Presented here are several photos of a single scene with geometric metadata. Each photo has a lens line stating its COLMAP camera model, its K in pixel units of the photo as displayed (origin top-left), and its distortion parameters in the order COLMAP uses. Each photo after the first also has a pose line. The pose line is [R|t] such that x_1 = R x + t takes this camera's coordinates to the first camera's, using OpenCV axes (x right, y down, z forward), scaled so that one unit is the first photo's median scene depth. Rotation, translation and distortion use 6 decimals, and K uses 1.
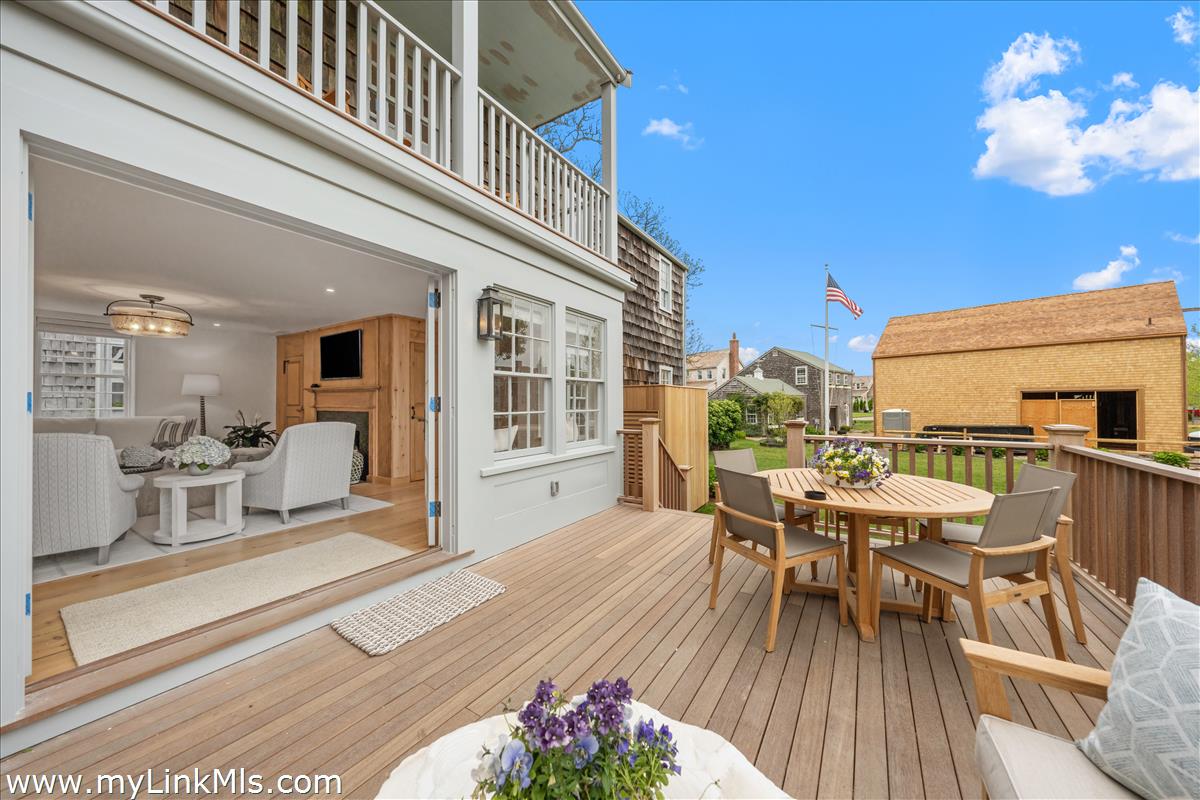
lens RADIAL K [[415.6, 0, 600.0], [0, 415.6, 400.0], [0, 0, 1]] dist [0.001172, 0.000066]
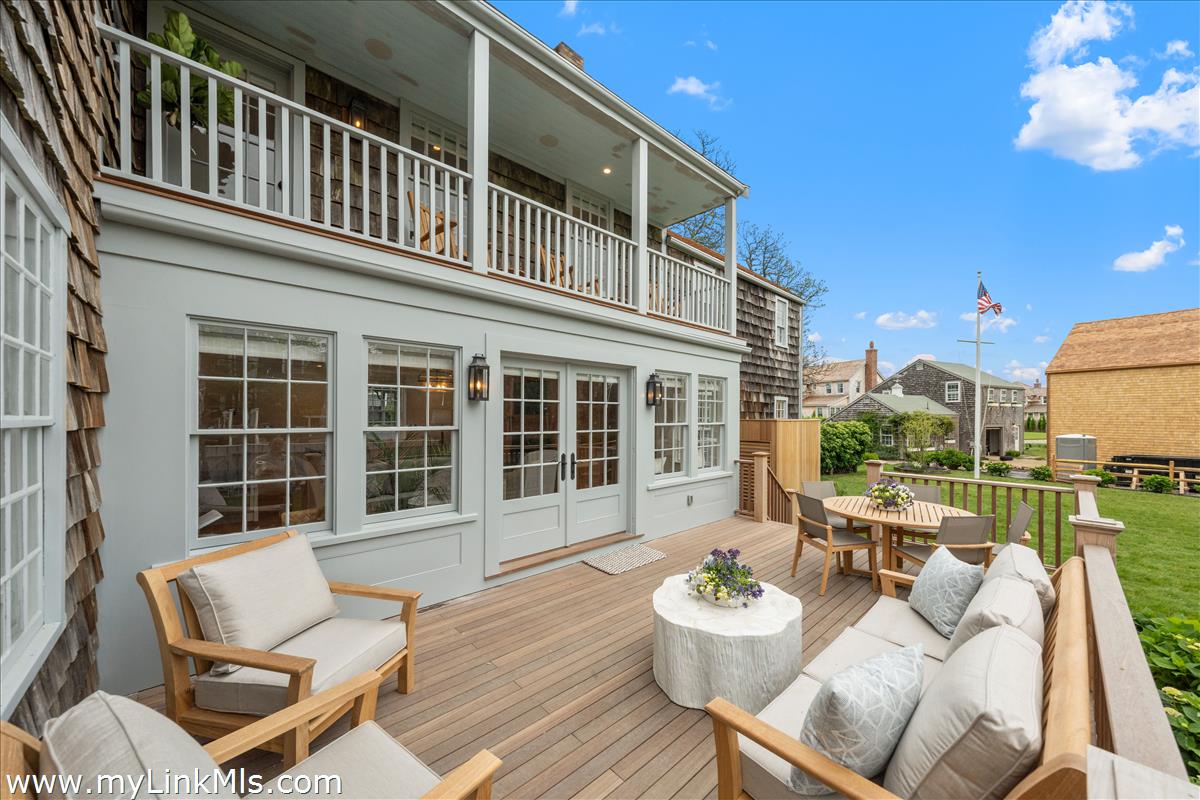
lens RADIAL K [[429.9, 0, 602.7], [0, 429.9, 412.9], [0, 0, 1]] dist [-0.000825, -0.000012]
pose [[0.967810, 0.010268, -0.251472, -0.013932], [-0.009248, 0.999944, 0.005238, -0.048903], [0.251512, -0.002744, 0.967850, -0.264736]]
